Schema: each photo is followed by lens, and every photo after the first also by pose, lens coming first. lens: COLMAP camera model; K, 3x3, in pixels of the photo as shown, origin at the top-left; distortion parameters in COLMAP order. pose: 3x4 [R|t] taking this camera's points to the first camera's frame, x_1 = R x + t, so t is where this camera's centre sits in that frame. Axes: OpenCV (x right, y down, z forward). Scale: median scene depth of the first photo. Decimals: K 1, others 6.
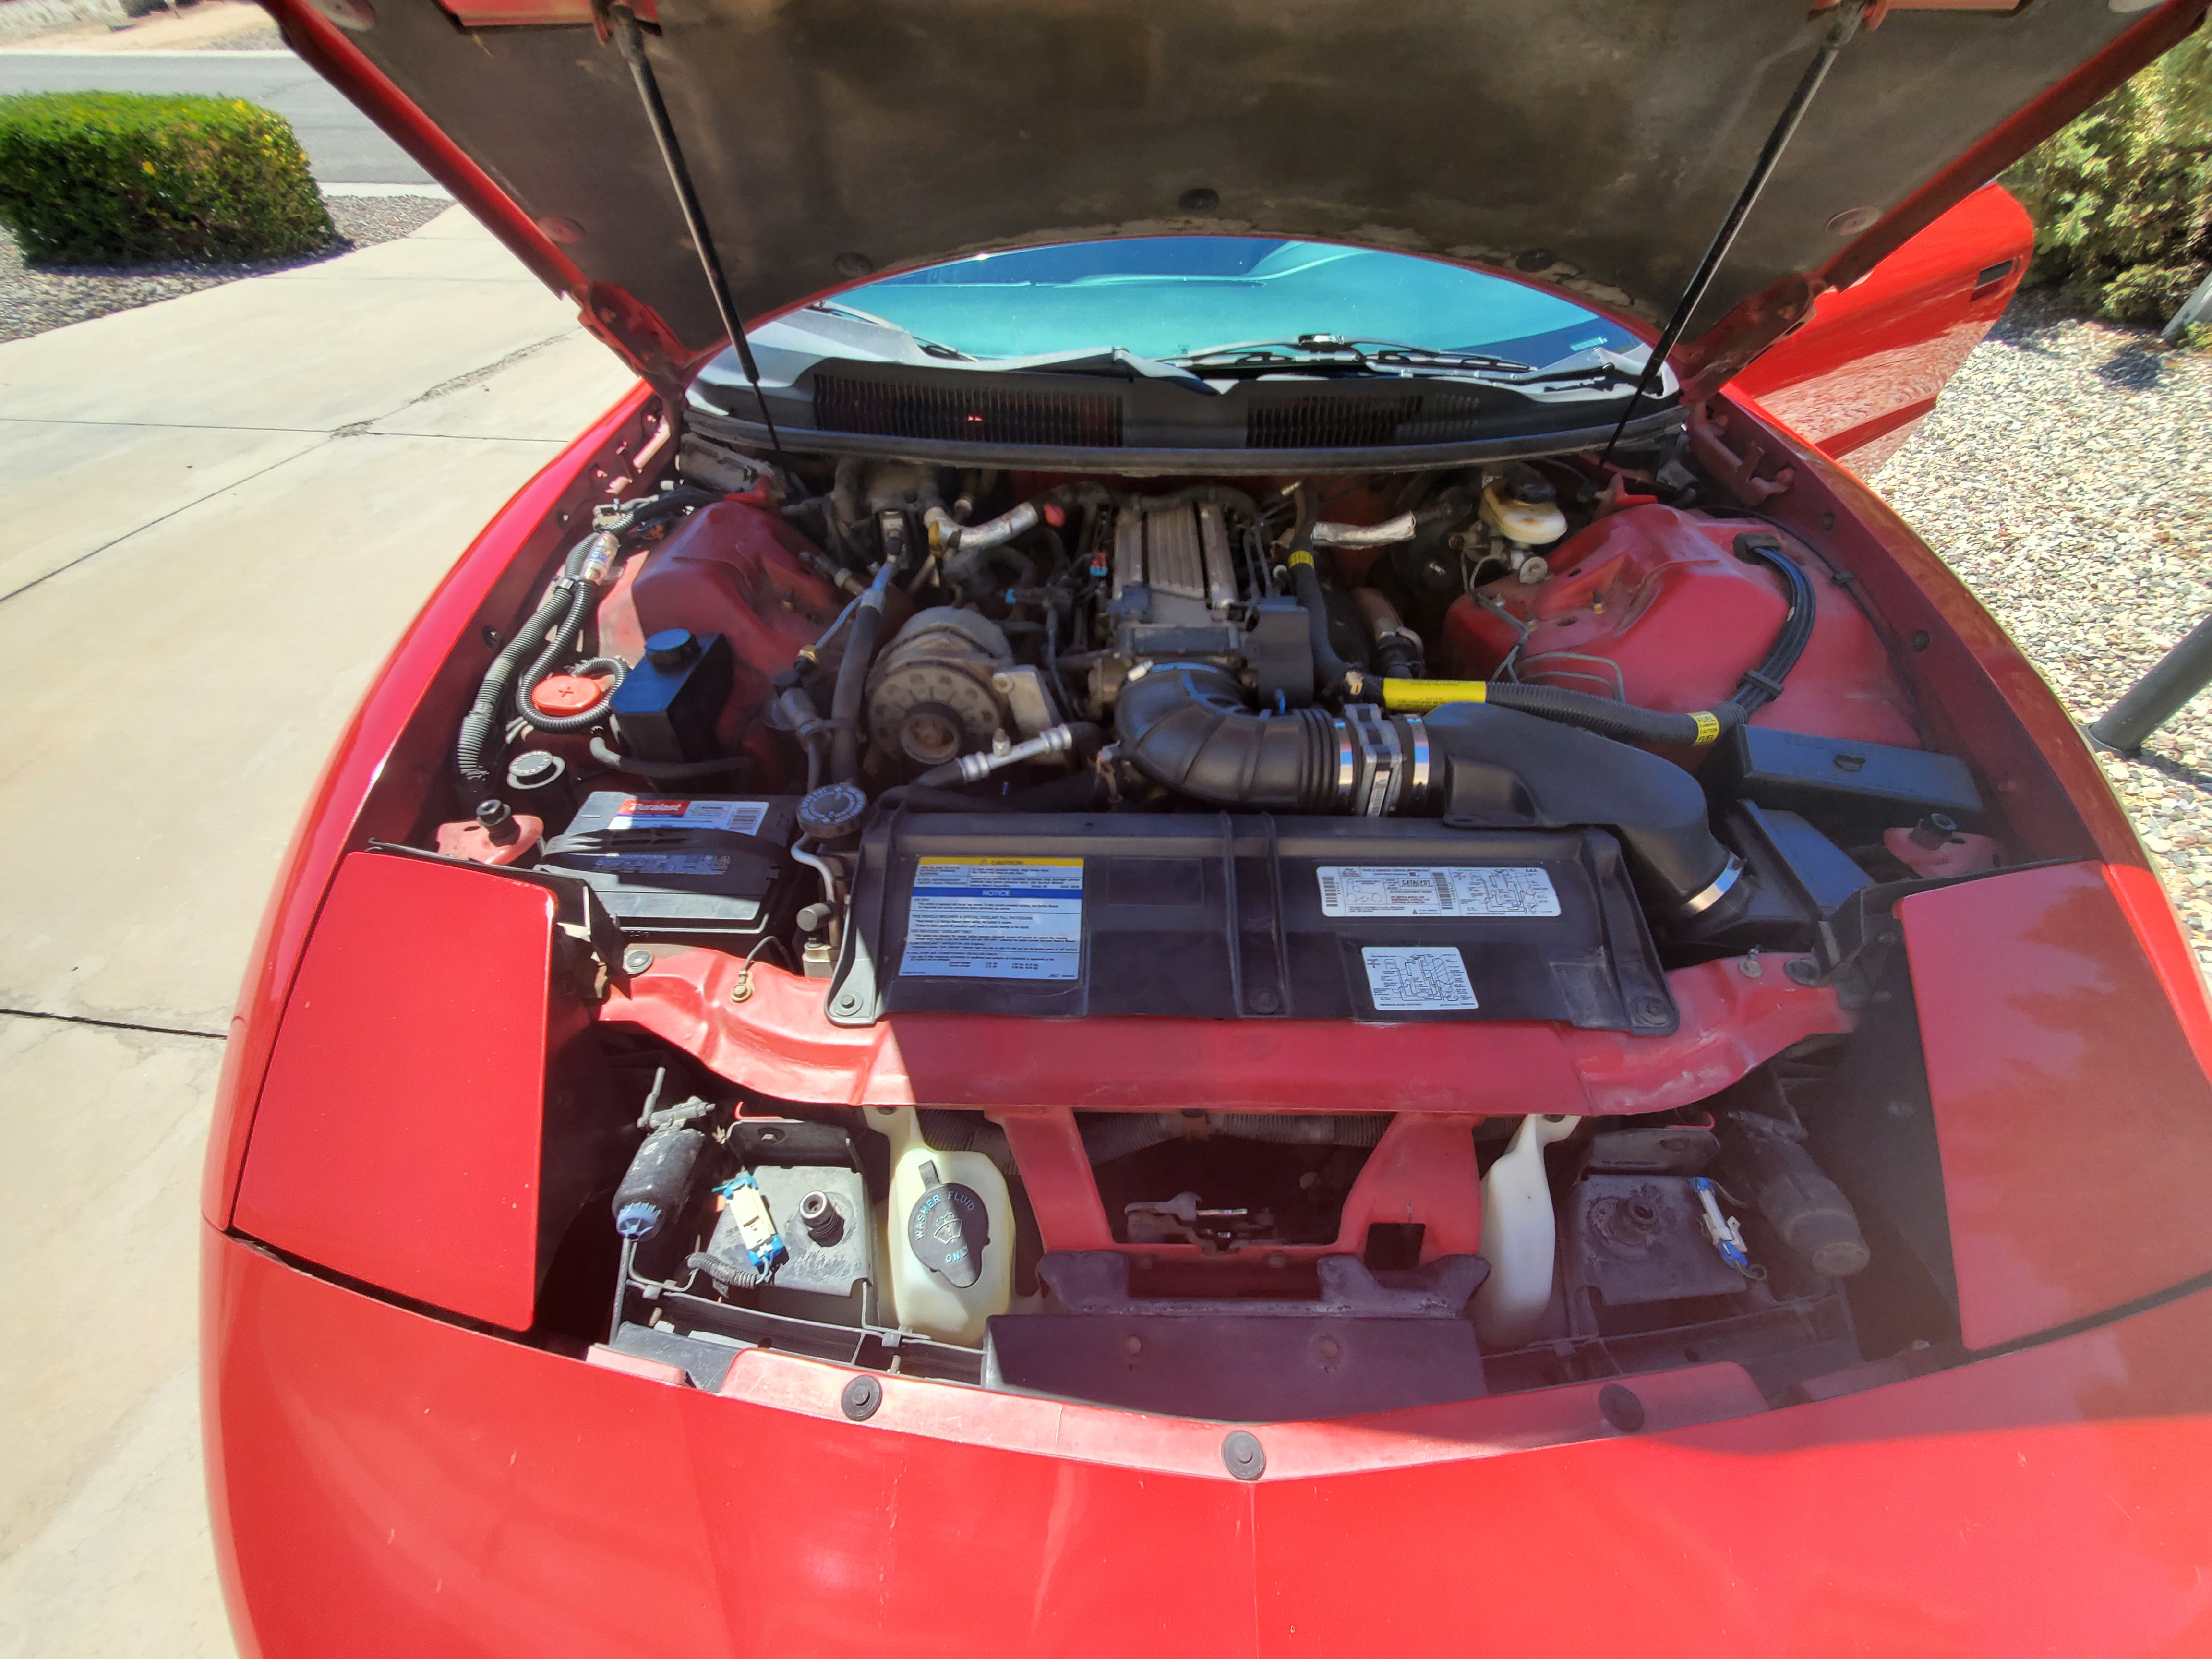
lens RADIAL K [[877.0, 0, 1106.0], [0, 877.0, 829.5], [0, 0, 1]] dist [0.016405, -0.004128]
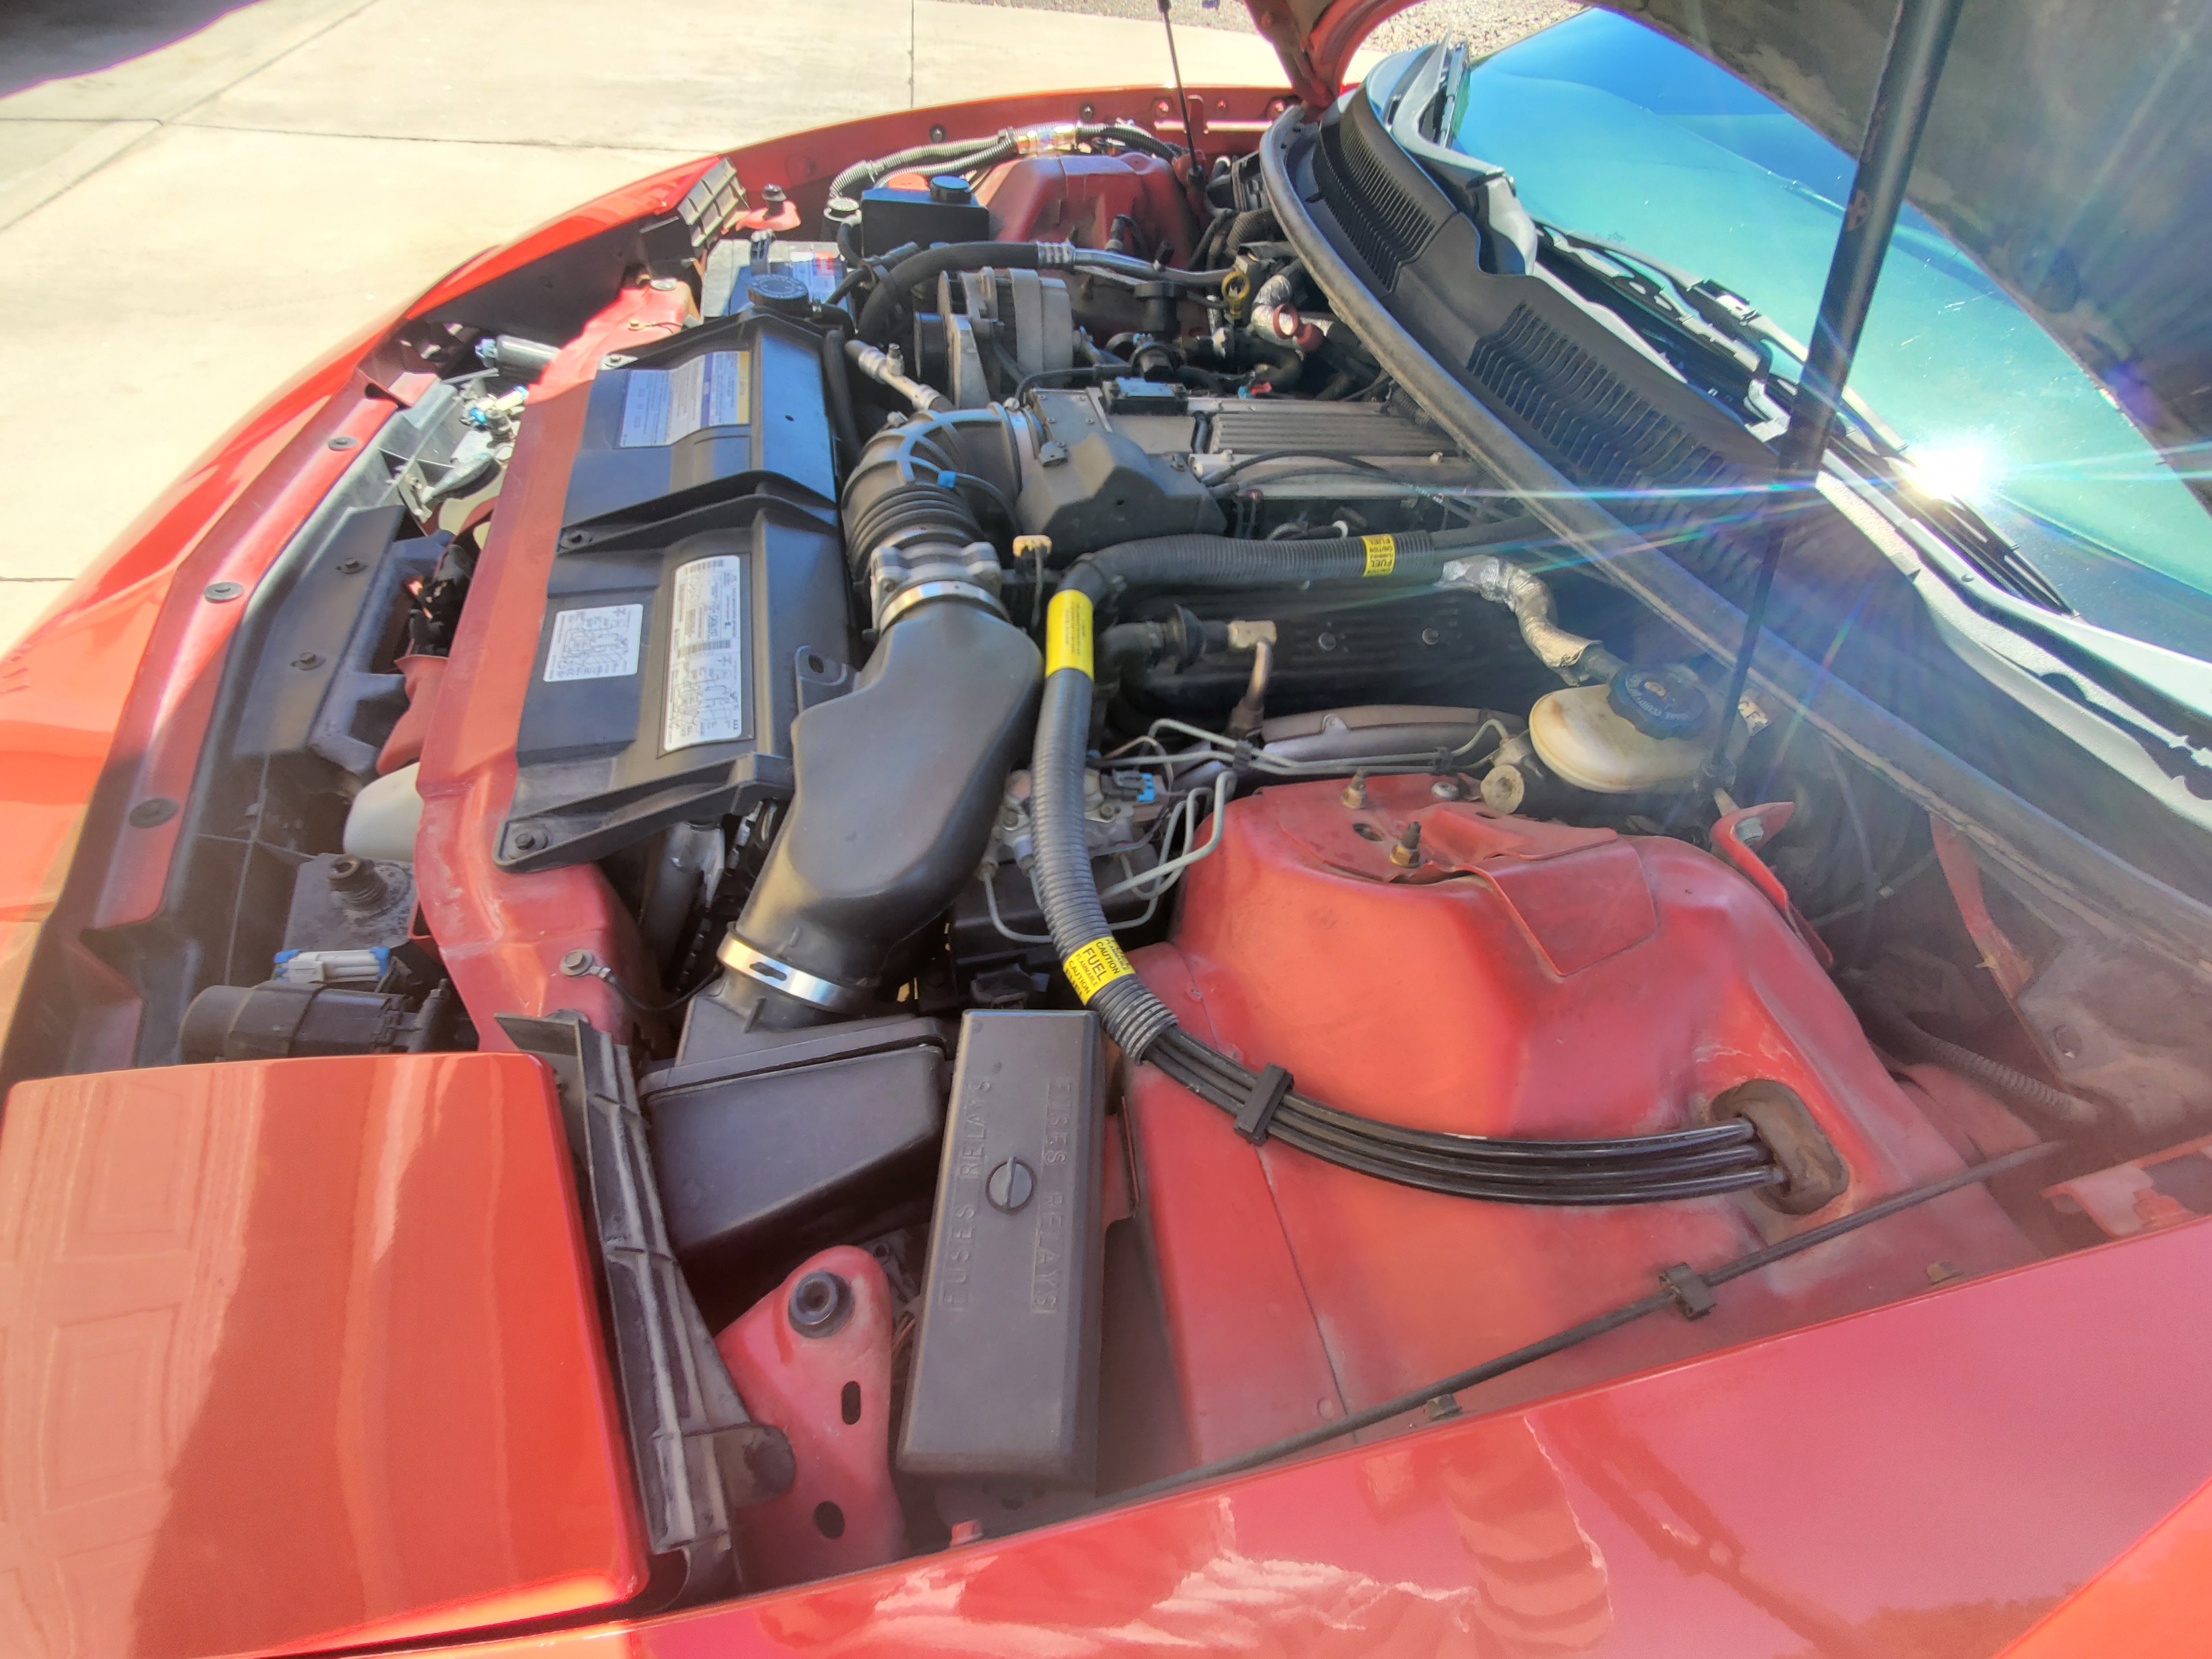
lens RADIAL K [[877.0, 0, 1106.0], [0, 877.0, 829.5], [0, 0, 1]] dist [0.016405, -0.004128]
pose [[0.243191, 0.779821, -0.576834, 0.737656], [-0.744266, 0.531384, 0.404597, -0.313374], [0.622034, 0.330923, 0.709622, 0.466976]]
